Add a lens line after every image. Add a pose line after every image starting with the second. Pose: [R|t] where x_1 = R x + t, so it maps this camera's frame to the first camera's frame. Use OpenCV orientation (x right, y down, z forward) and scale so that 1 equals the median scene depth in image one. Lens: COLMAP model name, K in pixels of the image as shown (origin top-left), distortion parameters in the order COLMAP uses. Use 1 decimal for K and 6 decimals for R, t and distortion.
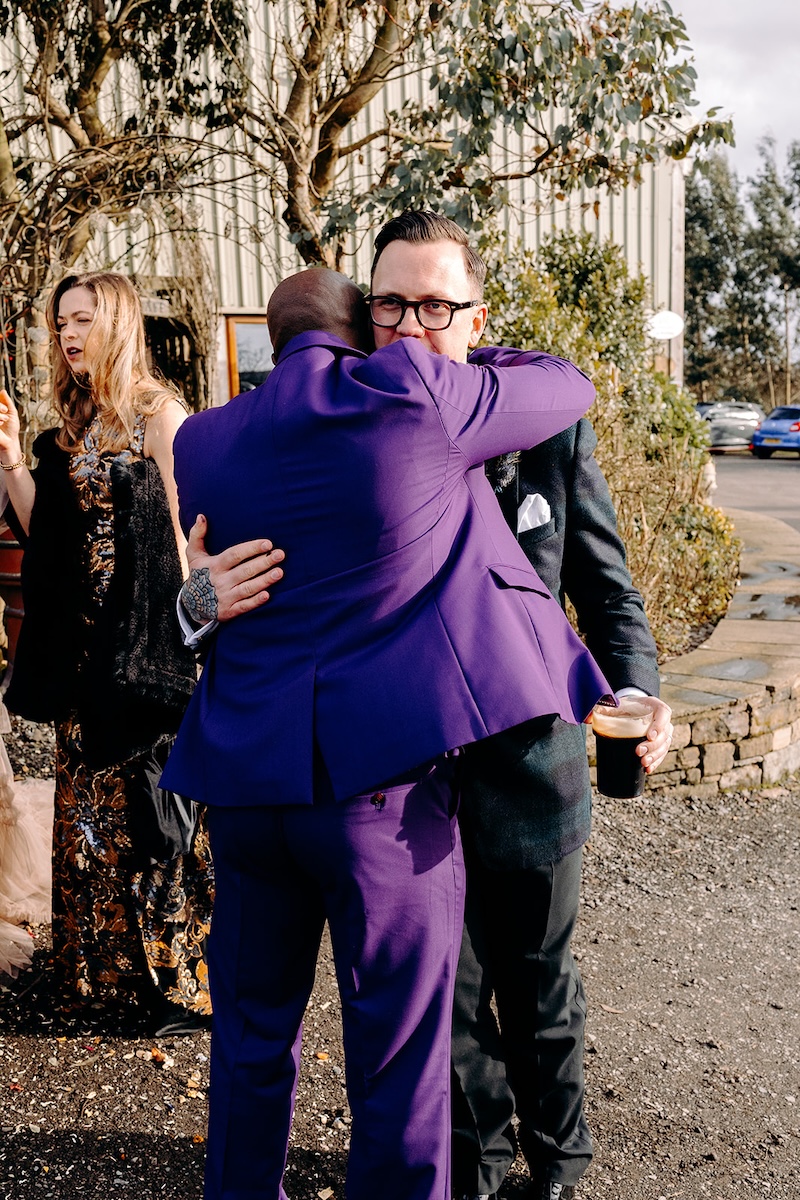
lens RADIAL K [[1167.8, 0, 438.1], [0, 1167.8, 600.0], [0, 0, 1]] dist [0.005933, -0.036072]
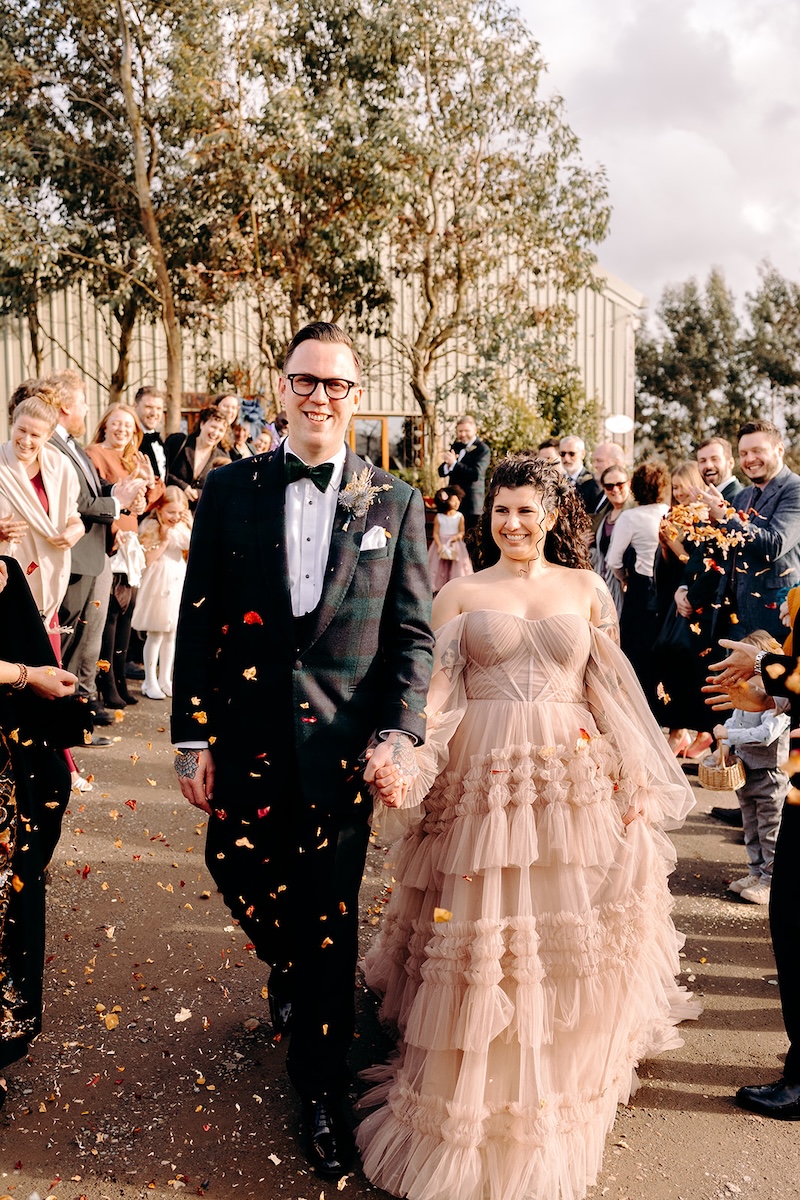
lens RADIAL K [[1197.7, 0, 400.0], [0, 1197.7, 600.0], [0, 0, 1]] dist [0.005168, -0.006685]
pose [[0.997952, 0.024847, -0.058939, 0.000061], [-0.028870, 0.997239, -0.068422, 0.254887], [0.057076, 0.069984, 0.995914, -1.291865]]
